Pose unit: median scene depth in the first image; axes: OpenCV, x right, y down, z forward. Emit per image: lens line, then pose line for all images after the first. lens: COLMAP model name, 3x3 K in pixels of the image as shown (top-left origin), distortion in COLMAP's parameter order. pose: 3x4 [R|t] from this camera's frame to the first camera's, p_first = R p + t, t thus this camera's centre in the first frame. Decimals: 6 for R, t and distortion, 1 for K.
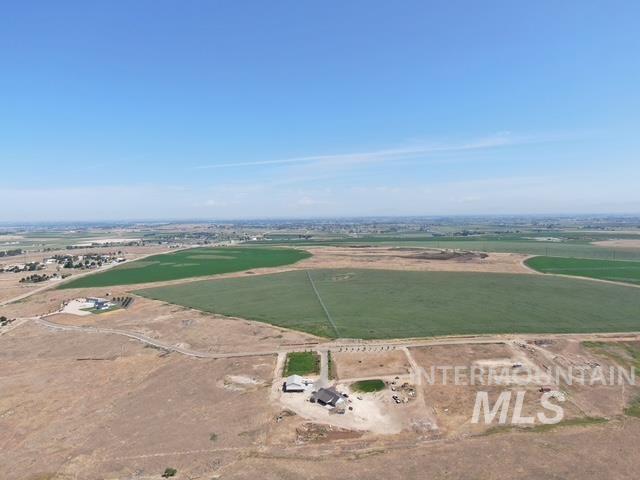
lens RADIAL K [[459.7, 0, 322.5], [0, 459.7, 235.8], [0, 0, 1]] dist [-0.014868, 0.002549]
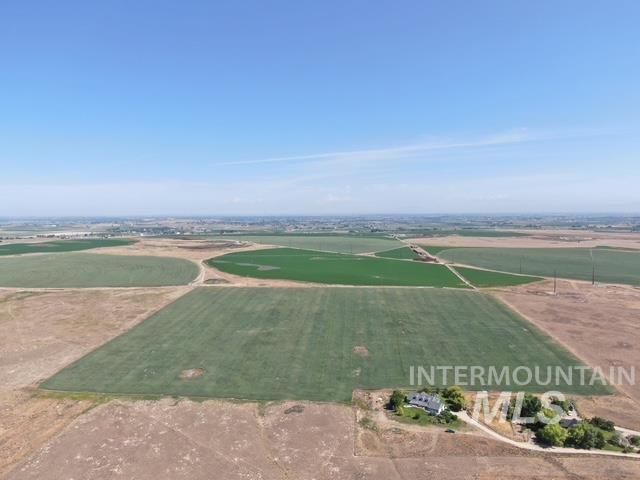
lens RADIAL K [[459.7, 0, 315.9], [0, 459.7, 250.2], [0, 0, 1]] dist [-0.014868, 0.002549]
pose [[0.997385, 0.013742, -0.070950, 0.261758], [-0.011022, 0.999195, 0.038585, 0.001252], [0.071423, -0.037703, 0.996733, -0.084004]]
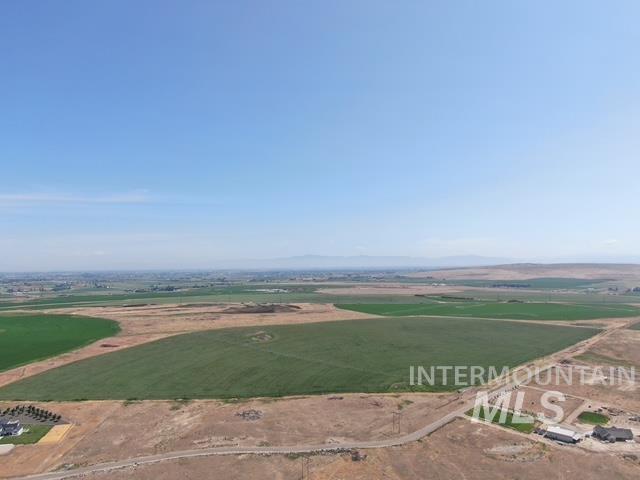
lens RADIAL K [[459.7, 0, 315.1], [0, 459.7, 241.3], [0, 0, 1]] dist [-0.014868, 0.002549]
pose [[0.730998, 0.041253, 0.681131, -0.117630], [0.033789, 0.994758, -0.096510, -0.000685], [-0.681542, 0.093564, 0.725773, 0.074455]]
